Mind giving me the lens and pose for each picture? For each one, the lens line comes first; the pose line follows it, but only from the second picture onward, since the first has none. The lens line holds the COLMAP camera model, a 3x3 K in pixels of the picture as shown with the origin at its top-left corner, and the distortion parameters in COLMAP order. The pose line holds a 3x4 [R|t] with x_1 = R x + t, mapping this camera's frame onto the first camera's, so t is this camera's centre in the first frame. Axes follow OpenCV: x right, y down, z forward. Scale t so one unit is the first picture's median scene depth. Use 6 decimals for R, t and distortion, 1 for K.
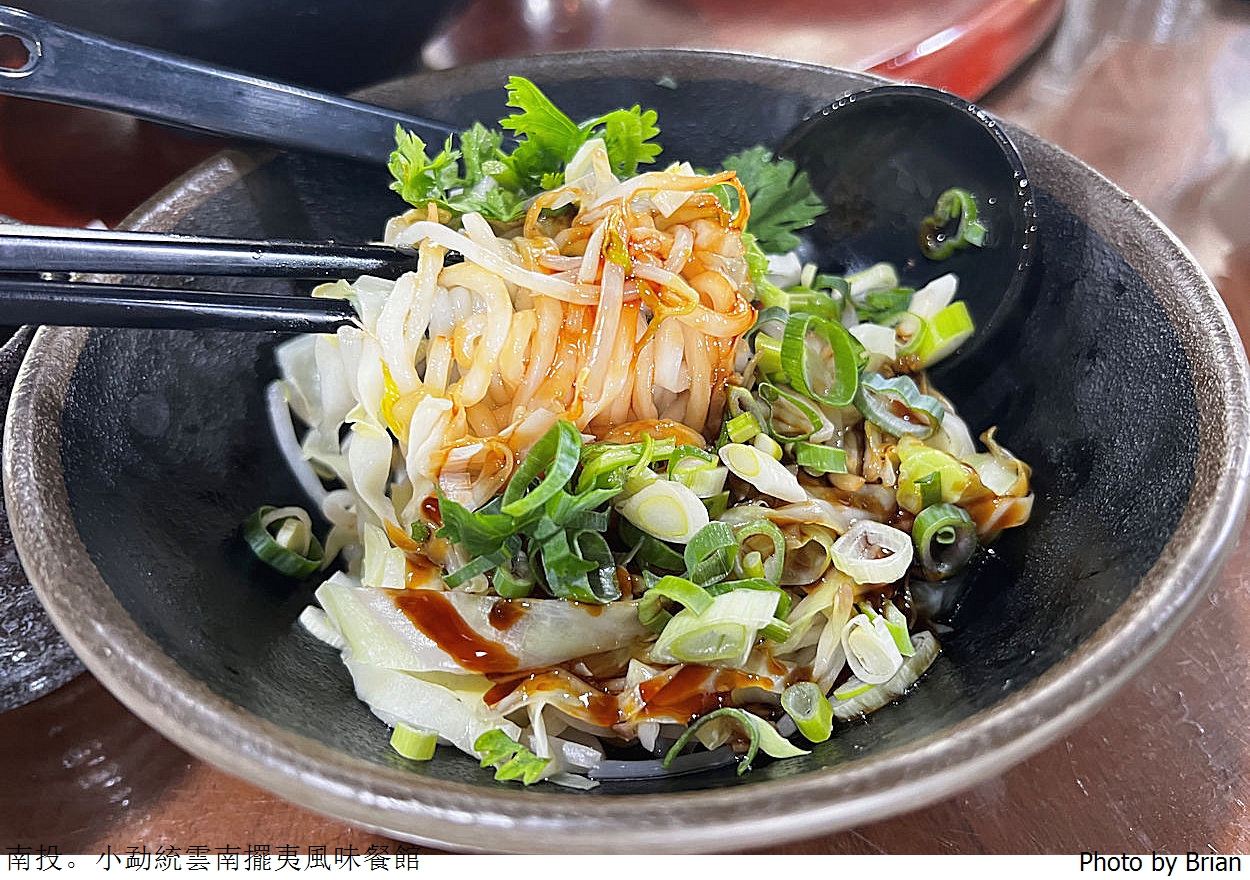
lens RADIAL K [[979.2, 0, 633.3], [0, 979.2, 440.5], [0, 0, 1]] dist [-0.004584, 0.005832]
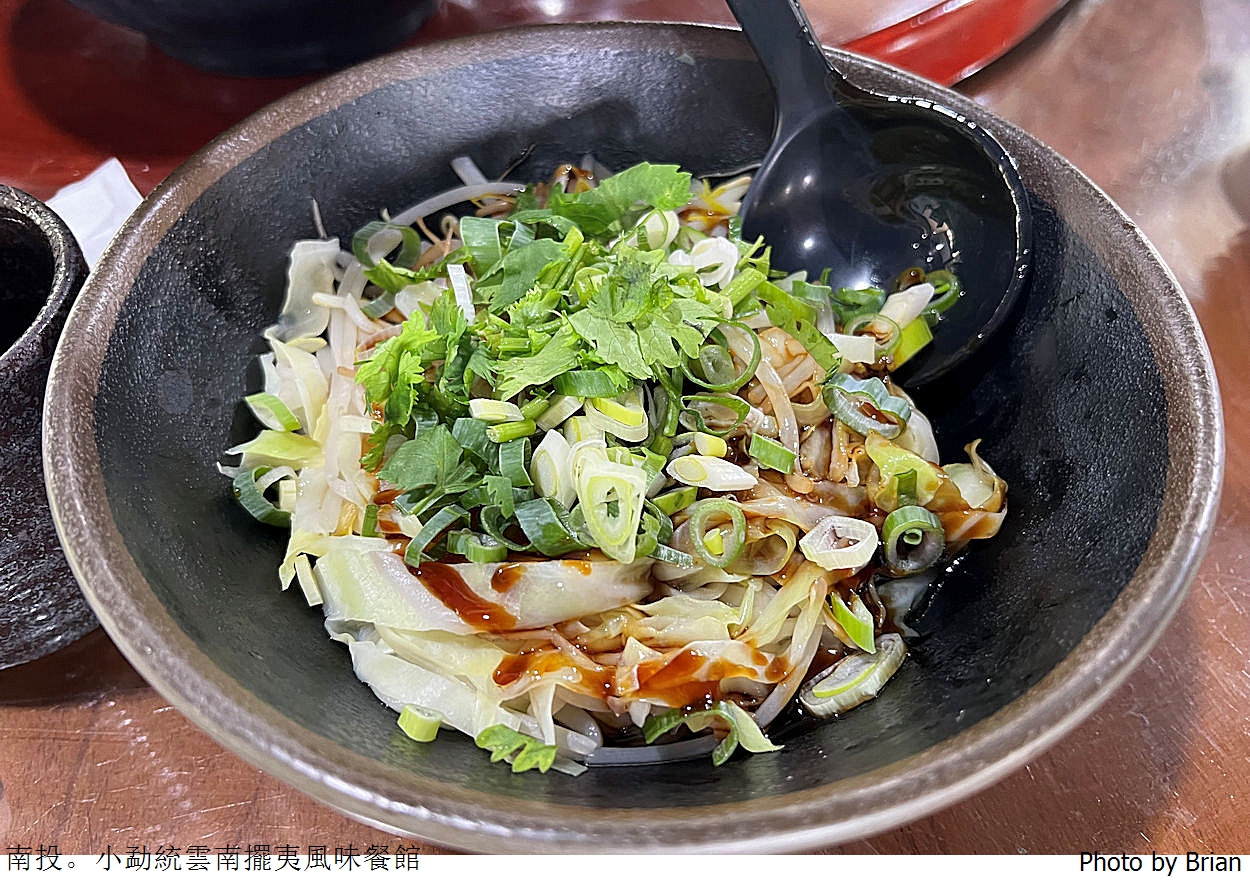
lens RADIAL K [[972.9, 0, 625.0], [0, 972.9, 440.0], [0, 0, 1]] dist [0.010248, -0.004588]
pose [[0.998794, 0.048852, -0.004992, -0.004674], [-0.047946, 0.992108, 0.115855, -0.145093], [0.010612, -0.115476, 0.993254, -0.051502]]
